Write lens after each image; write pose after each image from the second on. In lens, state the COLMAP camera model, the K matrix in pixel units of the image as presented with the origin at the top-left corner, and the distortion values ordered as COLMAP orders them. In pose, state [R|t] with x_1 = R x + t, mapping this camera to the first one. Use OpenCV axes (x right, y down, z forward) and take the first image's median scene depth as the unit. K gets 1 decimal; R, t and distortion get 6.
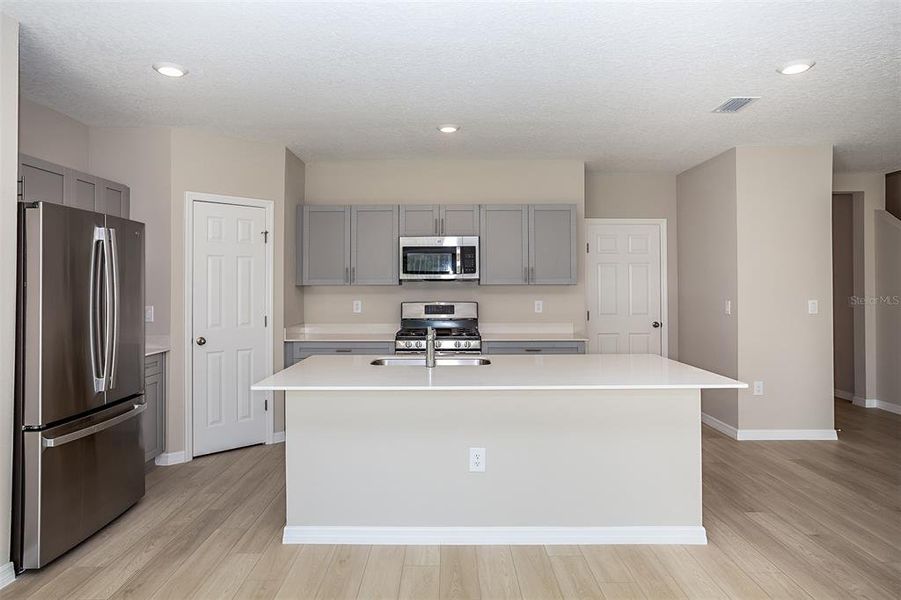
lens RADIAL K [[544.7, 0, 447.8], [0, 544.7, 282.8], [0, 0, 1]] dist [-0.003264, -0.002996]
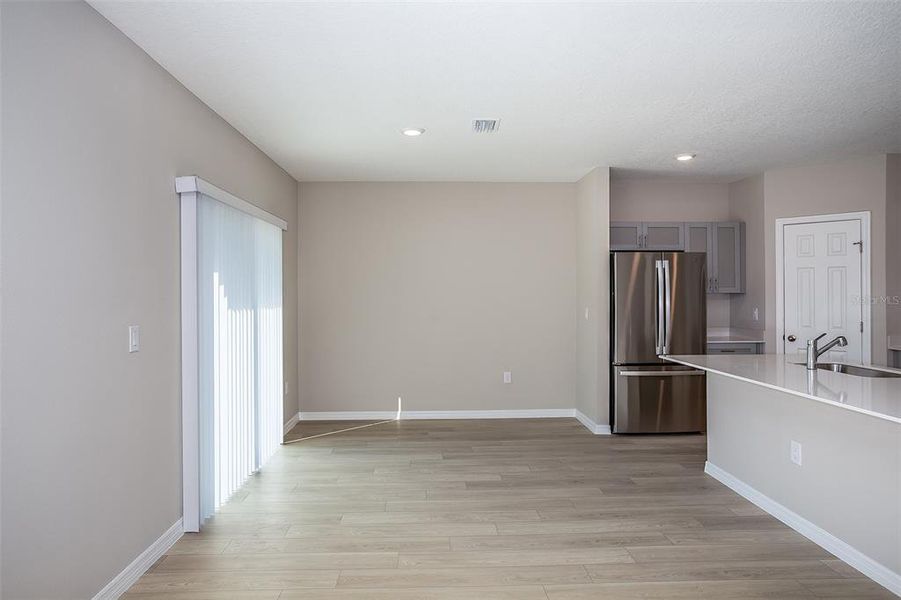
lens RADIAL K [[505.3, 0, 450.5], [0, 505.3, 300.0], [0, 0, 1]] dist [0.000158, 0.000175]
pose [[0.037324, 0.006395, -0.999283, 0.620147], [0.010346, 0.999923, 0.006786, 0.004229], [0.999250, -0.010591, 0.037255, 0.172499]]
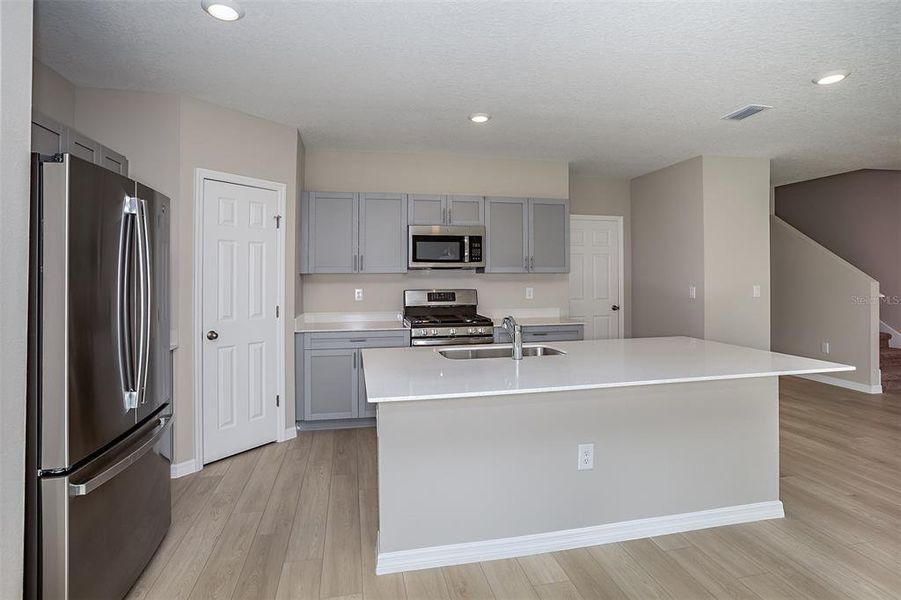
lens RADIAL K [[451.6, 0, 449.3], [0, 451.6, 271.3], [0, 0, 1]] dist [-0.021124, 0.001713]
pose [[0.977333, 0.001528, 0.211702, -0.211755], [-0.000761, 0.999993, -0.003704, 0.003881], [-0.211706, 0.003459, 0.977327, 0.179416]]
